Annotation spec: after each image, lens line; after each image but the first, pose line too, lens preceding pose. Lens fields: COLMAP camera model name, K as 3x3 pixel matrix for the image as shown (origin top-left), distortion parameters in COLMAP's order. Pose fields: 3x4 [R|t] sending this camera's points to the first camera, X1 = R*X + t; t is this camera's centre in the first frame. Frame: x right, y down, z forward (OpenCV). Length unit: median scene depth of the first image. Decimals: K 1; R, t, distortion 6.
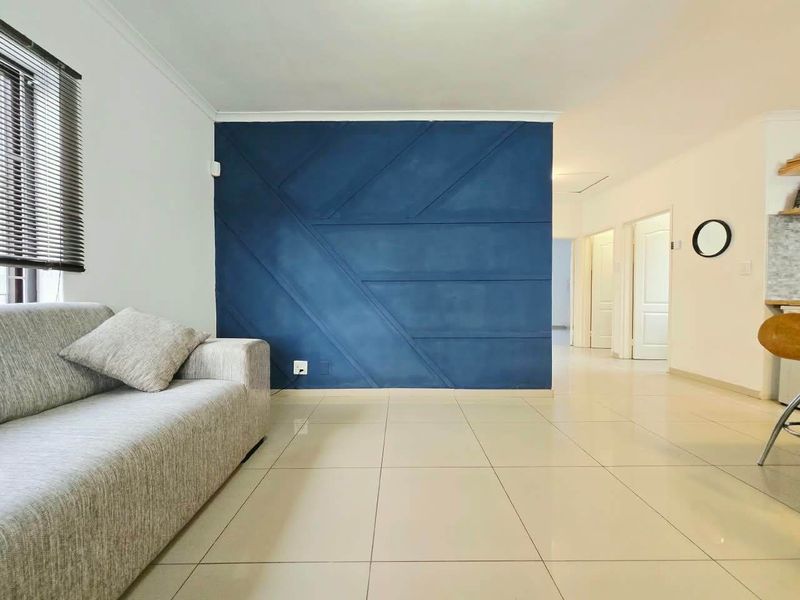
lens RADIAL K [[317.1, 0, 394.8], [0, 317.1, 298.1], [0, 0, 1]] dist [0.001948, -0.000320]
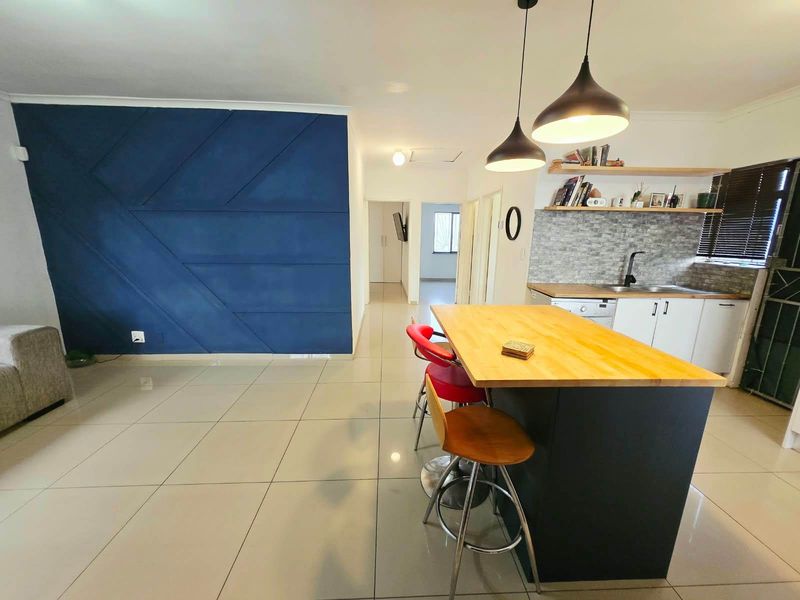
lens RADIAL K [[317.1, 0, 401.9], [0, 317.1, 299.9], [0, 0, 1]] dist [0.001948, -0.000320]
pose [[0.998921, 0.003217, 0.046329, 0.625131], [-0.012380, 0.979945, 0.198882, -0.160924], [-0.044760, -0.199241, 0.978928, -0.164999]]
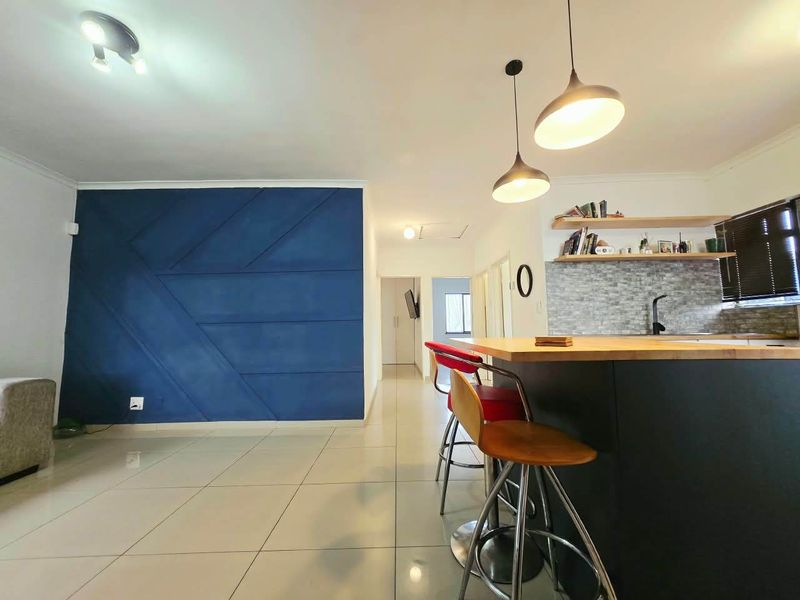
lens RADIAL K [[317.1, 0, 402.6], [0, 317.1, 299.1], [0, 0, 1]] dist [0.001948, -0.000320]
pose [[0.999823, -0.014228, 0.012271, 0.618808], [0.015419, 0.994540, -0.103214, -0.012447], [-0.010736, 0.103385, 0.994583, -0.140752]]
